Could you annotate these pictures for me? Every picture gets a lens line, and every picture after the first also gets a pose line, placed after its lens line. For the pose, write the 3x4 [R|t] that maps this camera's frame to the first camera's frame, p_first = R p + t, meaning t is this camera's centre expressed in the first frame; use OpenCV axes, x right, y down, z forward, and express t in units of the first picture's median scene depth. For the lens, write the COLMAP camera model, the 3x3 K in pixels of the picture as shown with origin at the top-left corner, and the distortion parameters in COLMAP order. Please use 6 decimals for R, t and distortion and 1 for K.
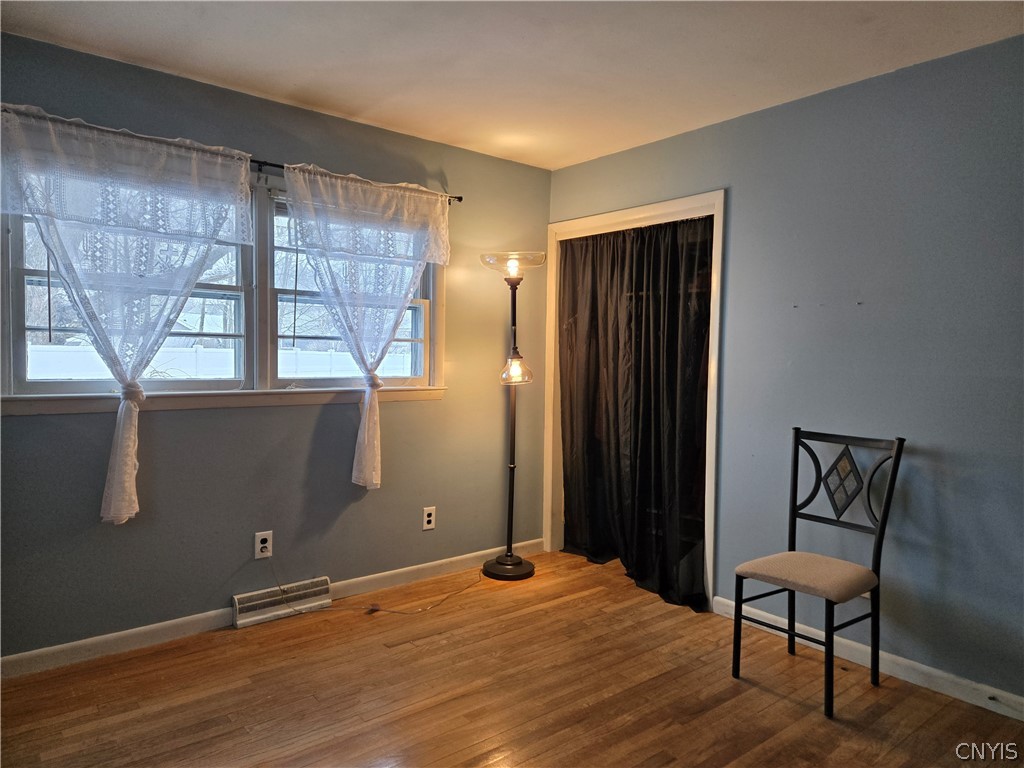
lens RADIAL K [[689.7, 0, 516.6], [0, 689.7, 382.8], [0, 0, 1]] dist [0.059330, -0.003257]
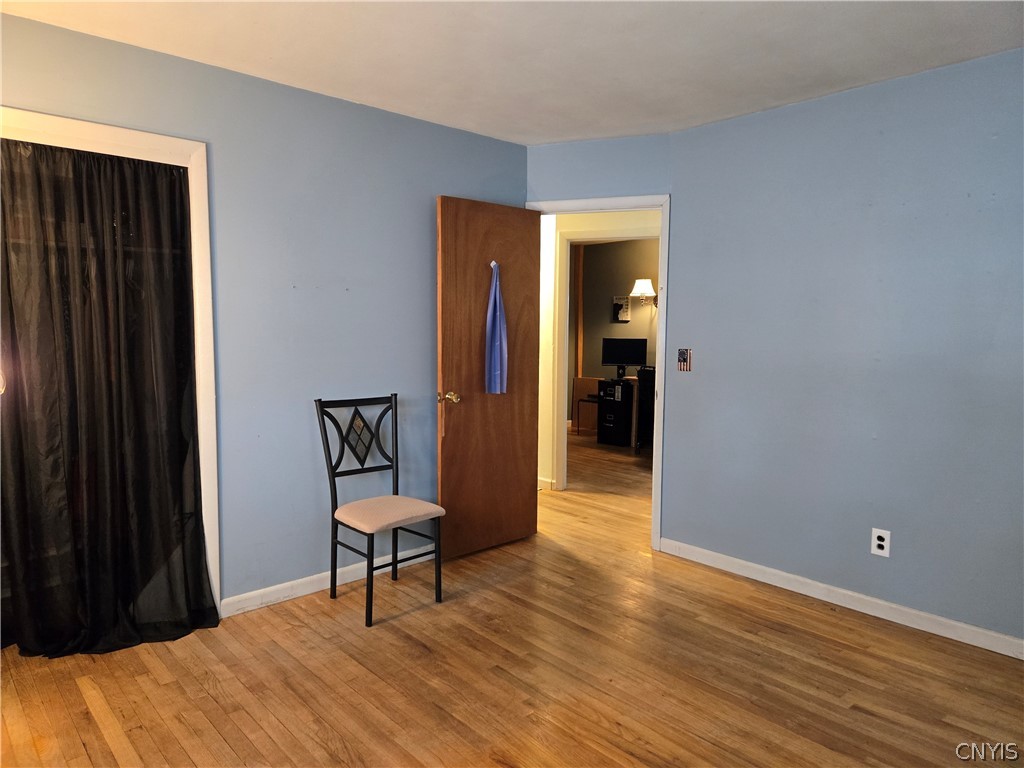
lens RADIAL K [[689.7, 0, 511.4], [0, 689.7, 383.8], [0, 0, 1]] dist [0.059330, -0.003257]
pose [[-0.041512, -0.101700, 0.993949, -0.710695], [0.037794, 0.993934, 0.103277, -0.062430], [-0.998423, 0.041853, -0.037416, 0.757724]]
